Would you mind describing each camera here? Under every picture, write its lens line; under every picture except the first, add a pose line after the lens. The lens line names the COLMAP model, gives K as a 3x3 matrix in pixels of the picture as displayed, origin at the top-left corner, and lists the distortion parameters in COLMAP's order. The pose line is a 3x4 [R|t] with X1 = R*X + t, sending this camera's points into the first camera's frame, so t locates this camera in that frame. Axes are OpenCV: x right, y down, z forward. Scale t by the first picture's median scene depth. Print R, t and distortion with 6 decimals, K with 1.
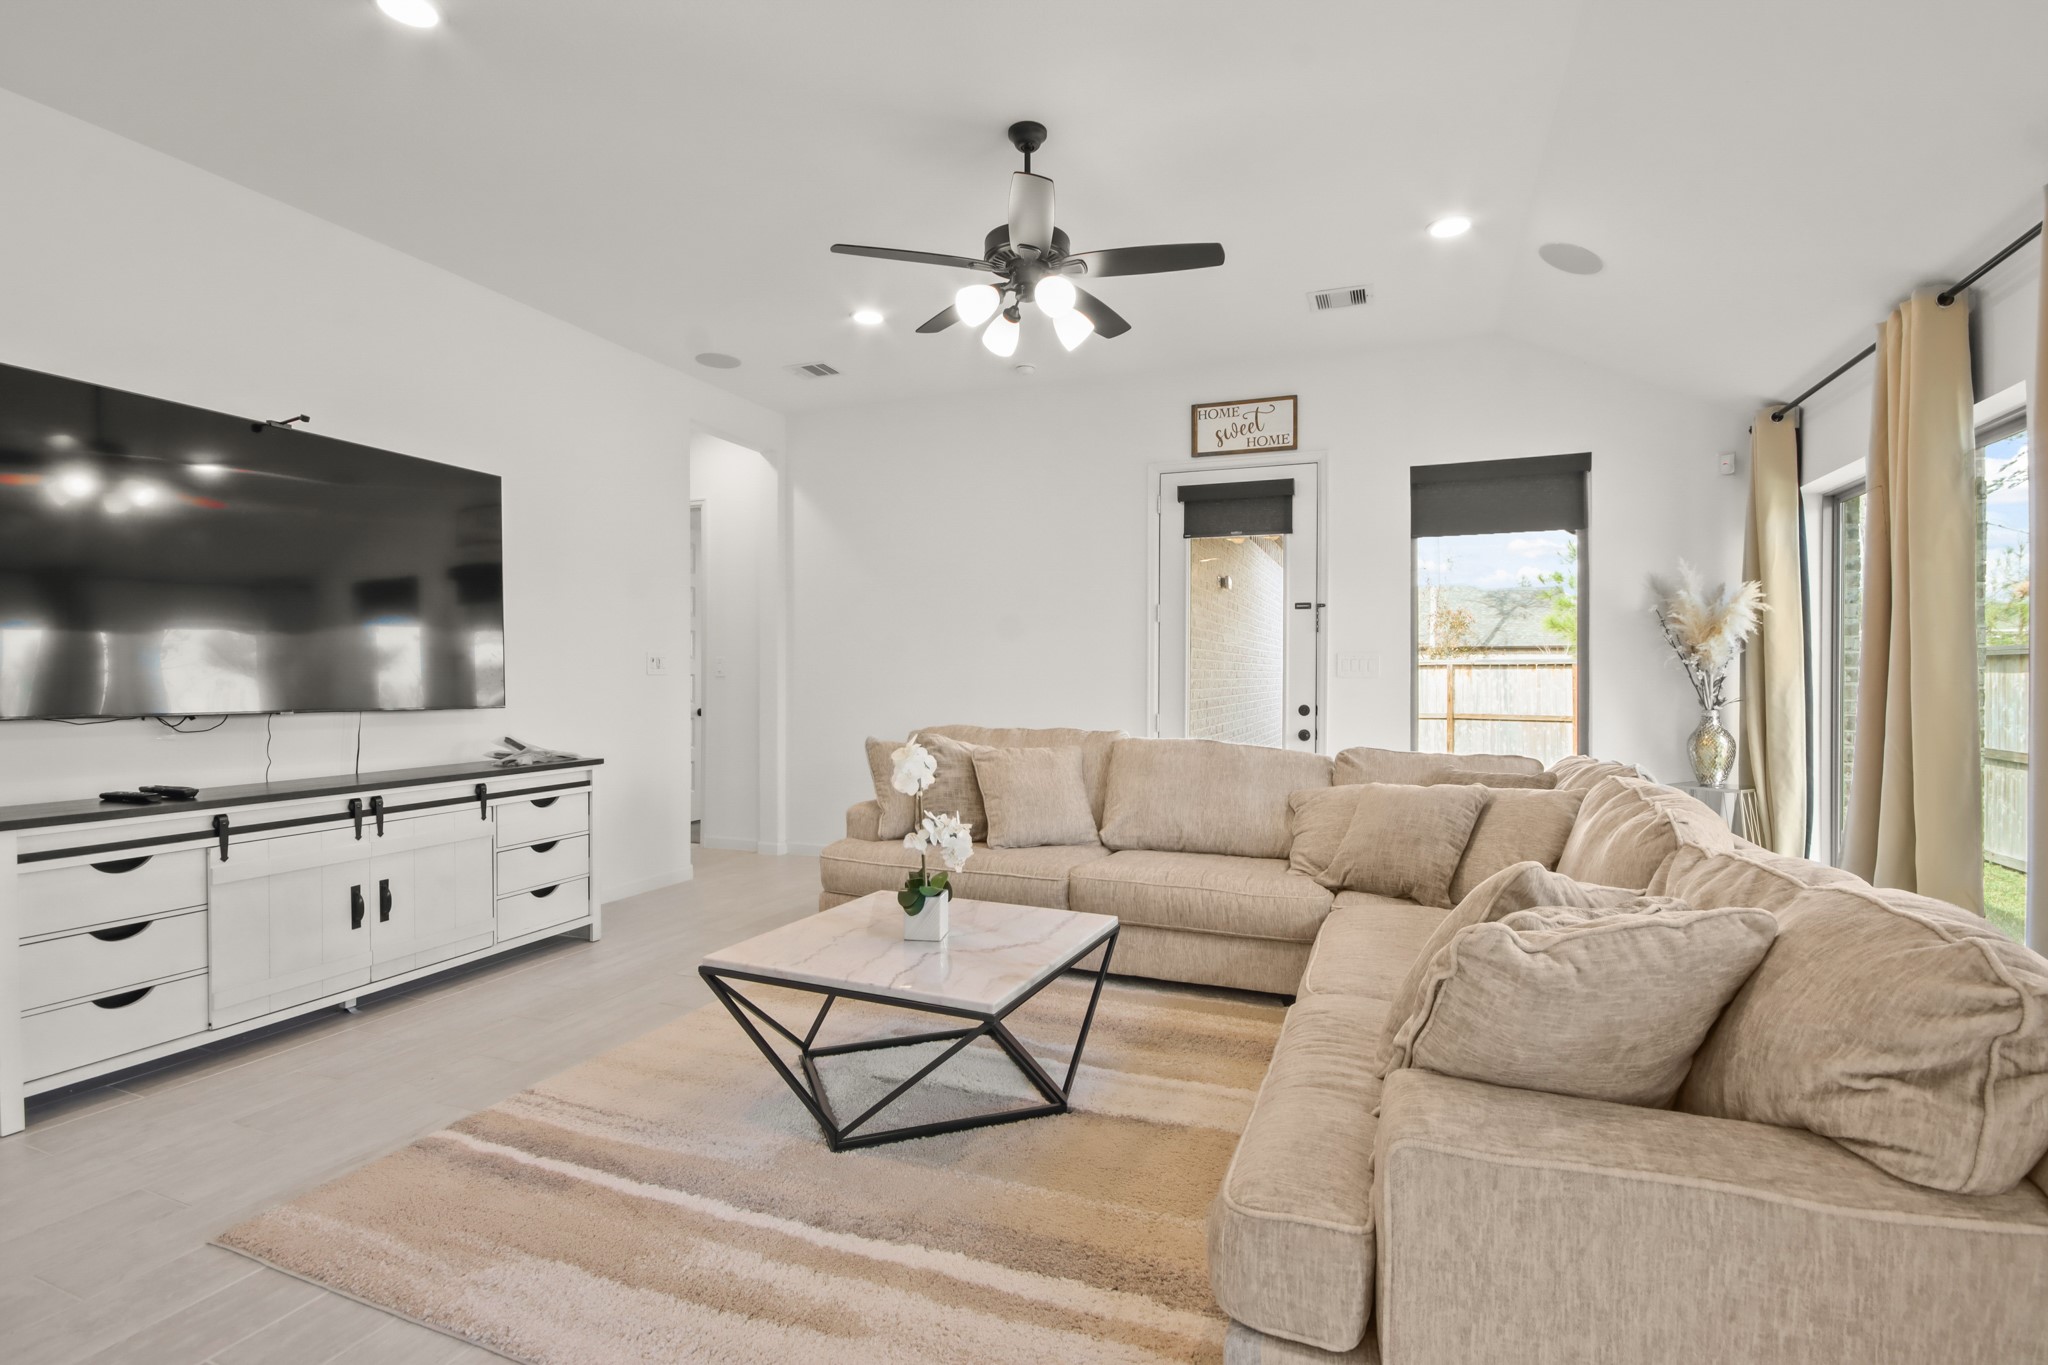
lens RADIAL K [[973.0, 0, 1019.5], [0, 973.0, 681.3], [0, 0, 1]] dist [-0.001269, -0.001035]
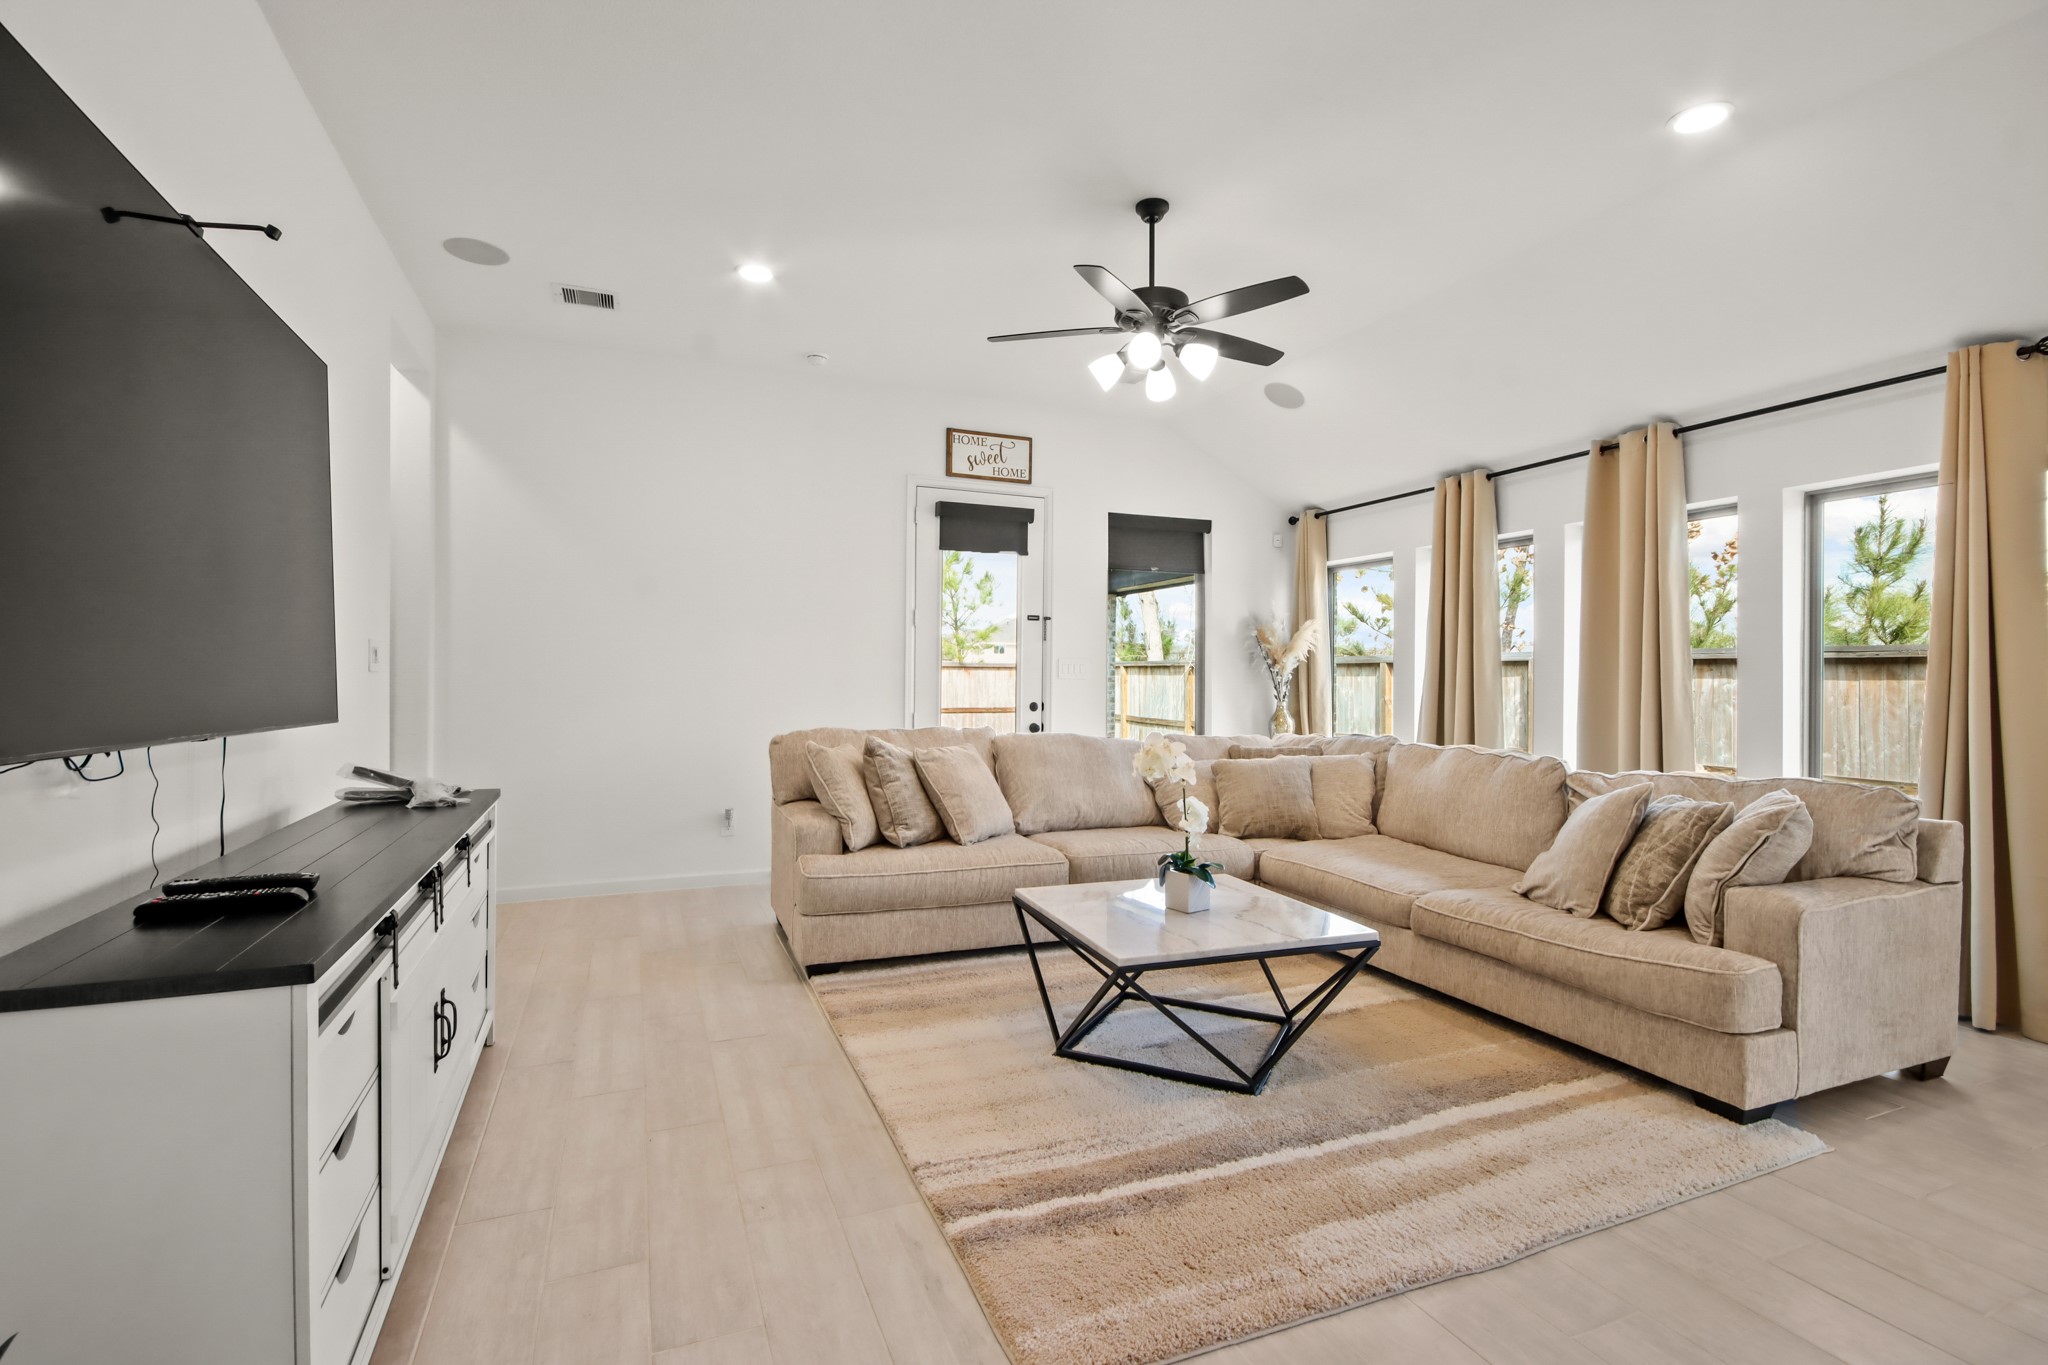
lens RADIAL K [[973.0, 0, 1022.7], [0, 973.0, 679.9], [0, 0, 1]] dist [-0.001269, -0.001035]
pose [[0.707797, 0.002825, 0.706410, -0.679534], [-0.003758, 0.999993, -0.000234, -0.002904], [-0.706406, -0.002489, 0.707803, 0.217768]]
